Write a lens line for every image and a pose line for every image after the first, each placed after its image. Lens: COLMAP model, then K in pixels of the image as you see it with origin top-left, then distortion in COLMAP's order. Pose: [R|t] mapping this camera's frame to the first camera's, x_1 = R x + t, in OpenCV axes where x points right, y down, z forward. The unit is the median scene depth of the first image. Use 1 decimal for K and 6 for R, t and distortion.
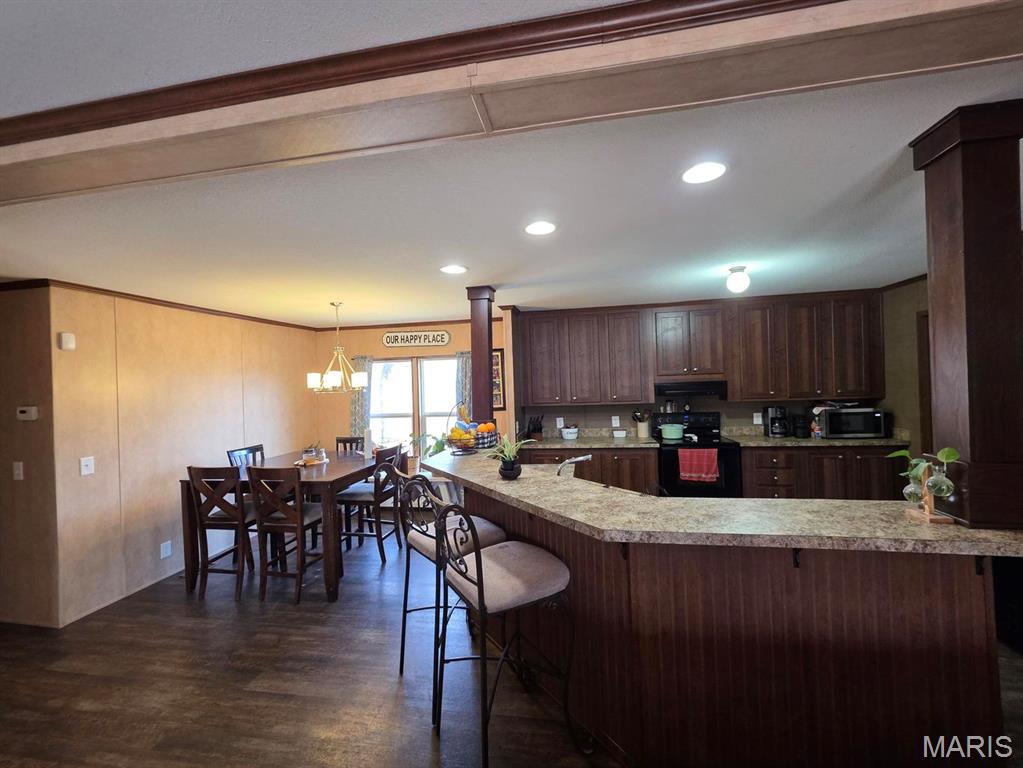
lens RADIAL K [[410.0, 0, 511.2], [0, 410.0, 386.6], [0, 0, 1]] dist [0.013352, -0.001977]
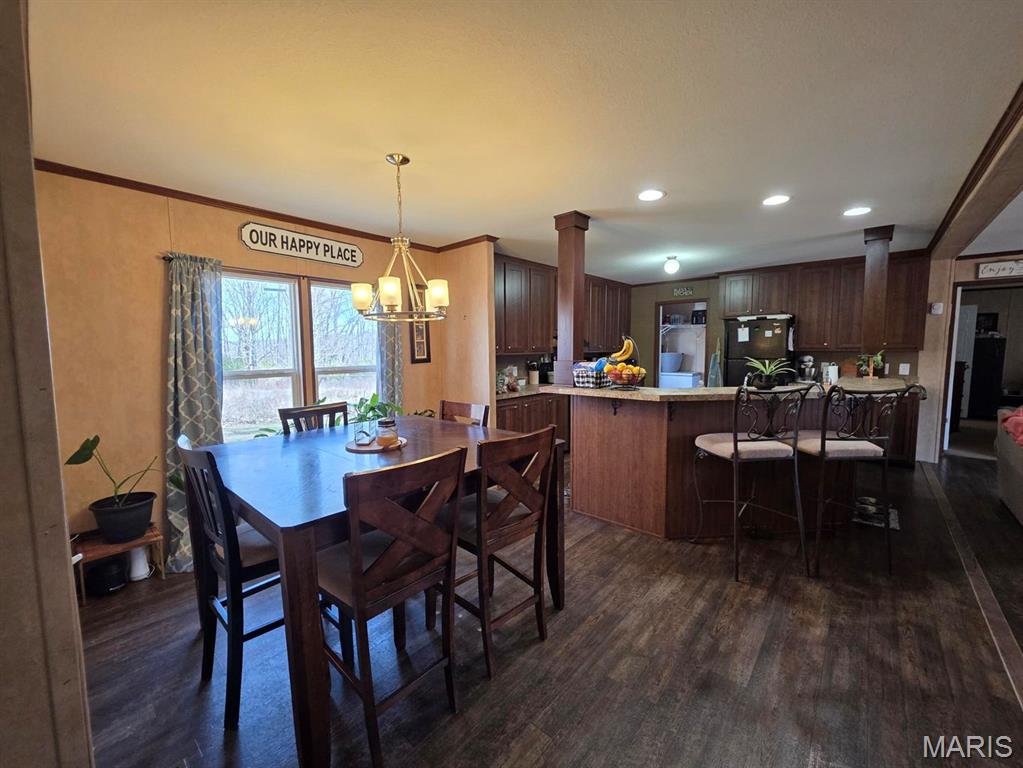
lens RADIAL K [[410.0, 0, 510.5], [0, 410.0, 380.5], [0, 0, 1]] dist [0.013352, -0.001977]
pose [[0.515600, -0.037423, 0.856012, -0.616741], [-0.002572, 0.998974, 0.045222, 0.054630], [-0.856826, -0.025518, 0.514974, 0.423917]]
